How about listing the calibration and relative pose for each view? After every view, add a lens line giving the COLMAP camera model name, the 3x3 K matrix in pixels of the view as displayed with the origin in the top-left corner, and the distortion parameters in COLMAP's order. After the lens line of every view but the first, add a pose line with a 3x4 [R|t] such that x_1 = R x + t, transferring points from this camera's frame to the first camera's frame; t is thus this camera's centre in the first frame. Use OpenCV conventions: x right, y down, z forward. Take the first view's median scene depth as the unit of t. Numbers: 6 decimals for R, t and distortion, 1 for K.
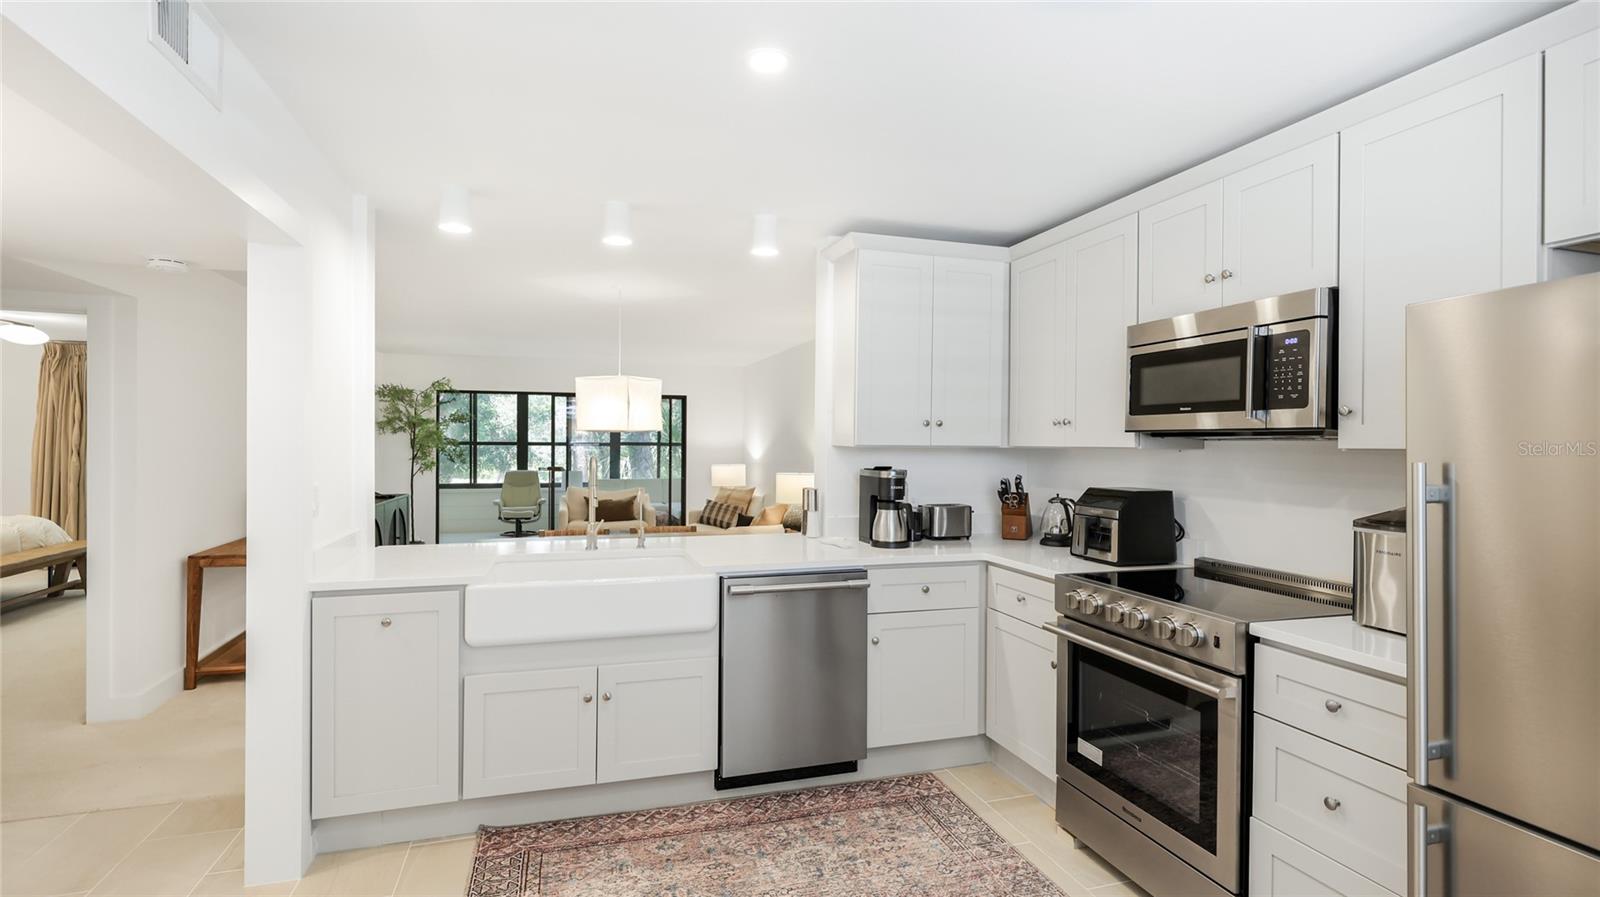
lens RADIAL K [[756.2, 0, 799.5], [0, 756.2, 439.4], [0, 0, 1]] dist [0.001429, 0.000054]
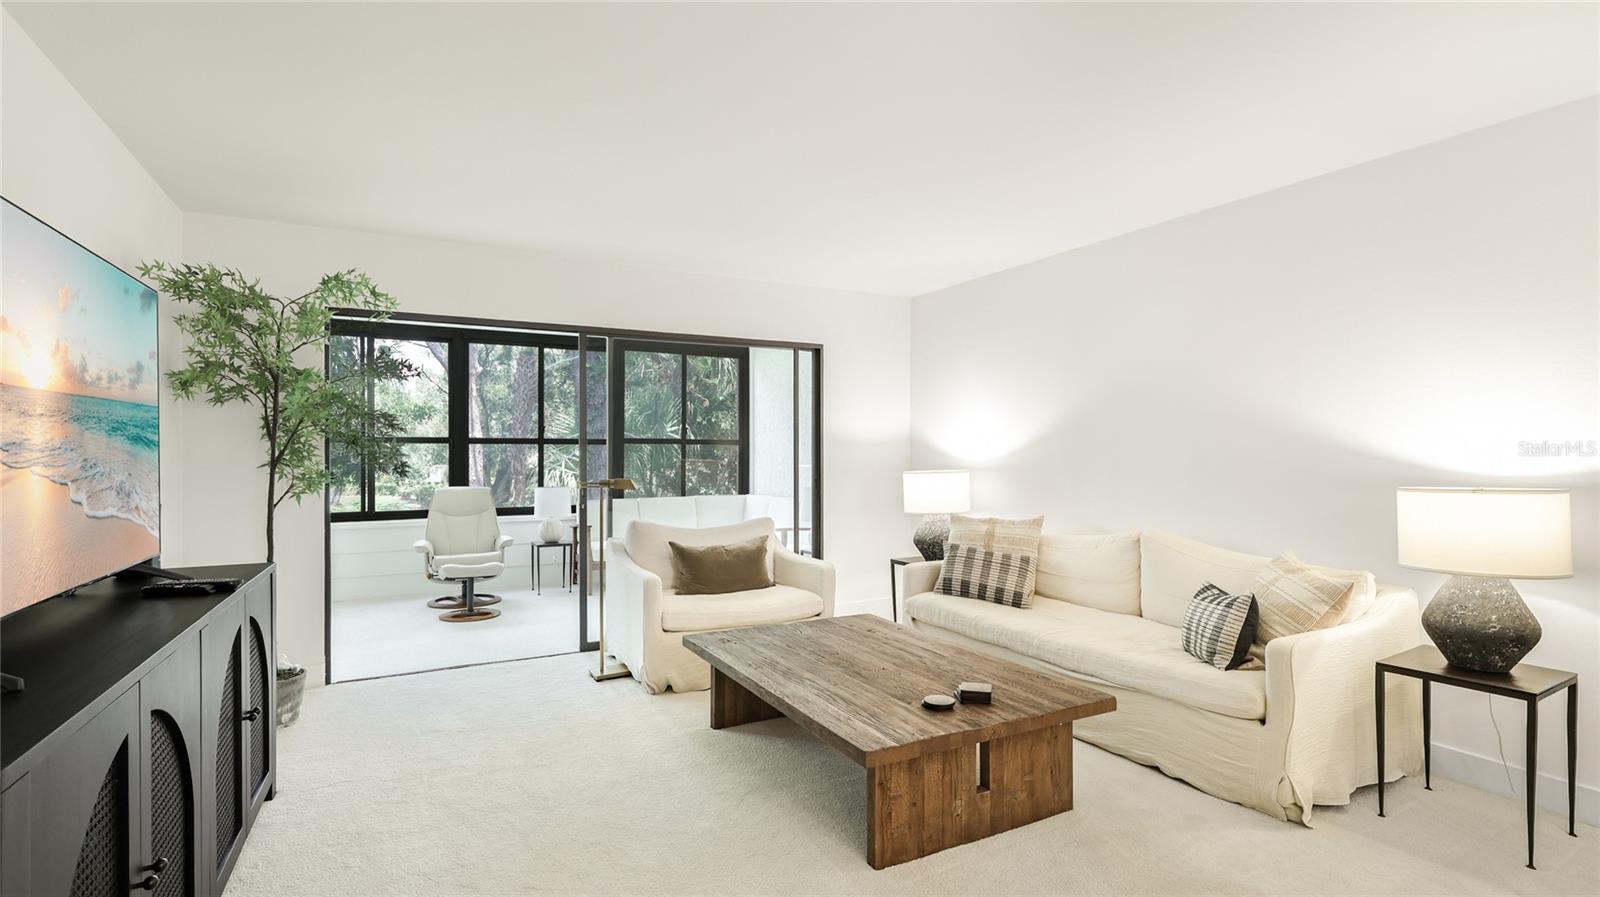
lens RADIAL K [[742.3, 0, 792.8], [0, 742.3, 450.3], [0, 0, 1]] dist [0.003930, 0.000079]
pose [[0.982874, -0.006505, 0.184163, -0.304742], [0.006359, 0.999979, 0.001385, 0.019019], [-0.184168, -0.000190, 0.982895, 0.548166]]
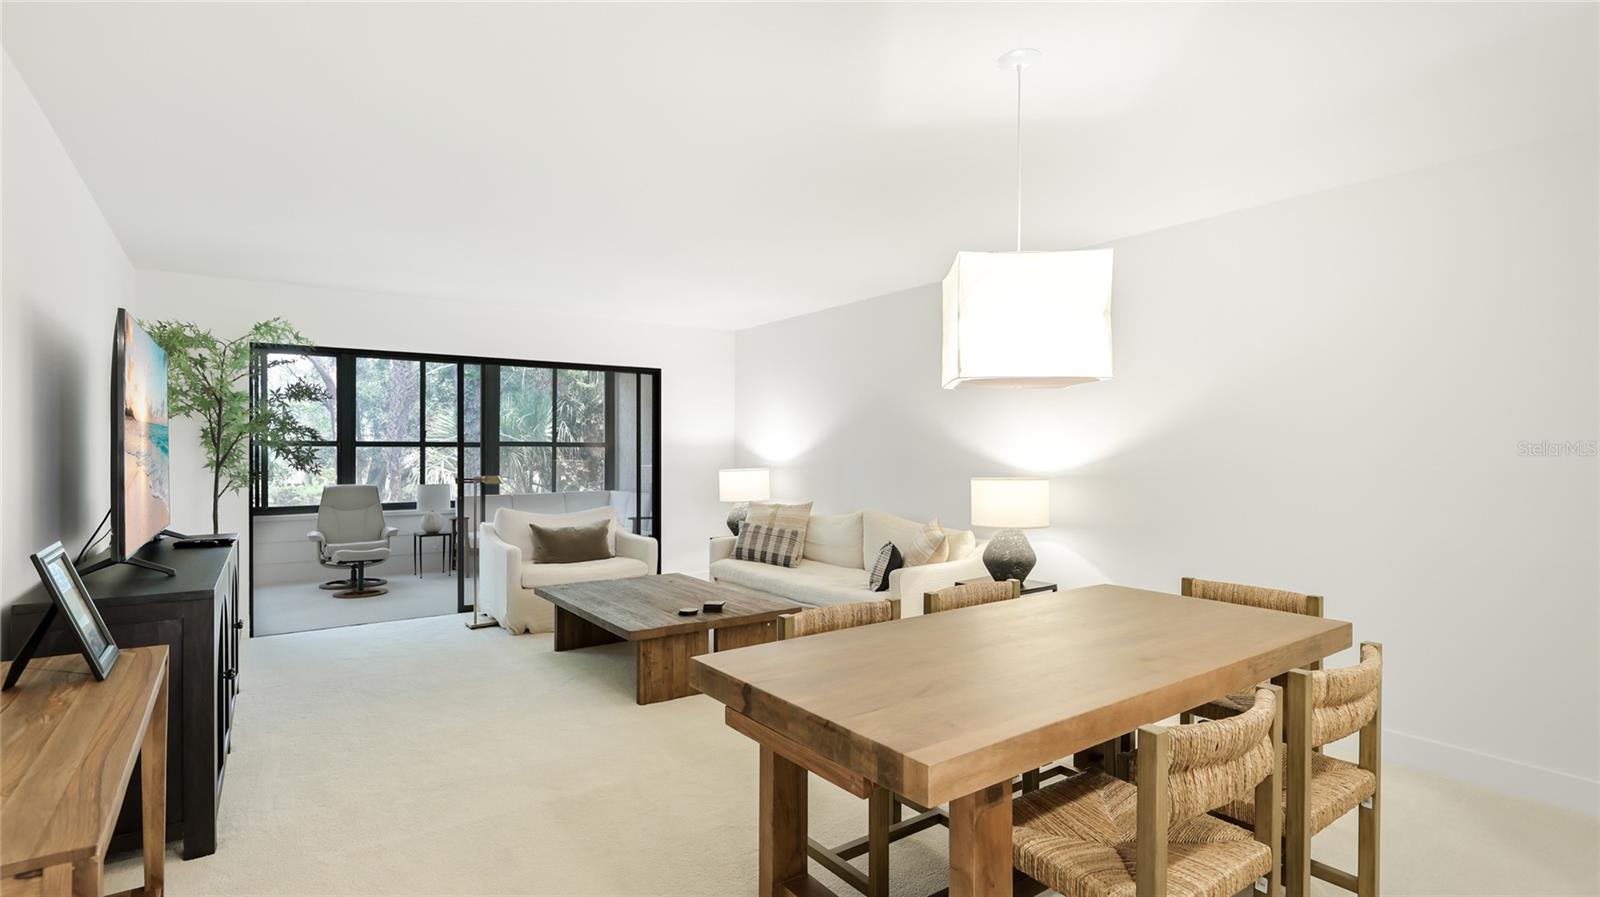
lens RADIAL K [[766.2, 0, 792.0], [0, 766.2, 447.8], [0, 0, 1]] dist [-0.002476, -0.000239]
pose [[0.950605, -0.005558, 0.310352, -0.284989], [0.005650, 0.999984, 0.000605, 0.014843], [-0.310351, 0.001179, 0.950621, 0.351742]]
